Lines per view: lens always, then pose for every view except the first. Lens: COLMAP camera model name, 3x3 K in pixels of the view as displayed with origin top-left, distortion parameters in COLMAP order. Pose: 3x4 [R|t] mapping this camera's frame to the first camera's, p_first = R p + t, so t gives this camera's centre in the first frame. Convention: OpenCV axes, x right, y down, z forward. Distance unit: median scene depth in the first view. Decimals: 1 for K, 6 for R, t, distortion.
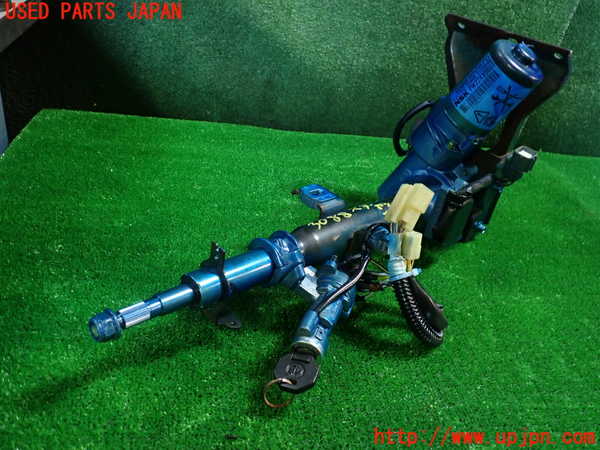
lens RADIAL K [[522.9, 0, 300.0], [0, 522.9, 225.0], [0, 0, 1]] dist [0.003954, -0.007321]
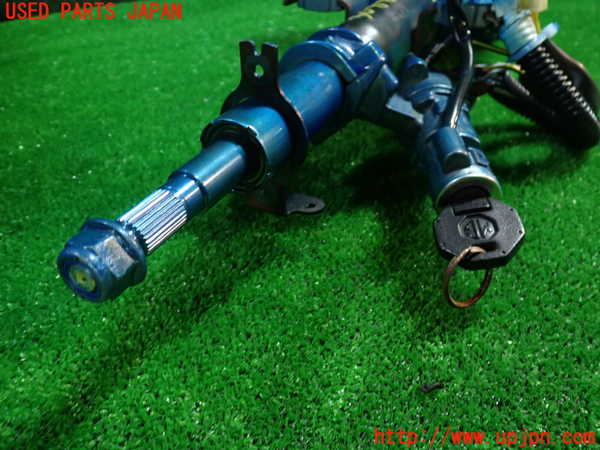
lens RADIAL K [[522.9, 0, 300.0], [0, 522.9, 225.0], [0, 0, 1]] dist [0.003954, -0.007321]
pose [[0.924987, -0.341363, 0.166948, -0.193713], [0.322211, 0.937471, 0.131639, 0.109657], [-0.201445, -0.067972, 0.977138, 0.386472]]
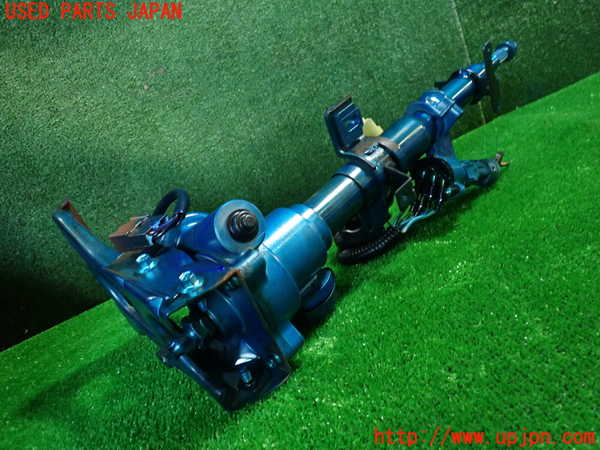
lens RADIAL K [[522.9, 0, 300.0], [0, 522.9, 225.0], [0, 0, 1]] dist [0.003954, -0.007321]
pose [[0.853059, -0.518022, -0.062800, 0.219960], [0.482103, 0.828461, -0.285006, 0.139142], [0.199667, 0.212850, 0.956466, 0.324048]]
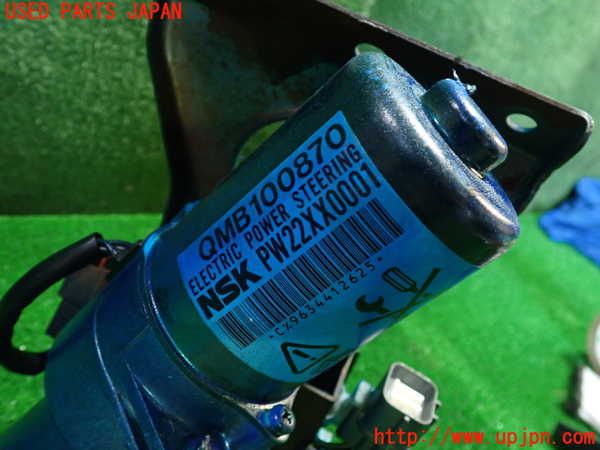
lens RADIAL K [[522.9, 0, 300.0], [0, 522.9, 225.0], [0, 0, 1]] dist [0.003954, -0.007321]
pose [[0.869799, -0.073122, 0.487958, 0.227881], [0.049911, 0.996924, 0.060425, -0.287384], [-0.490875, -0.028203, 0.870773, 0.790958]]
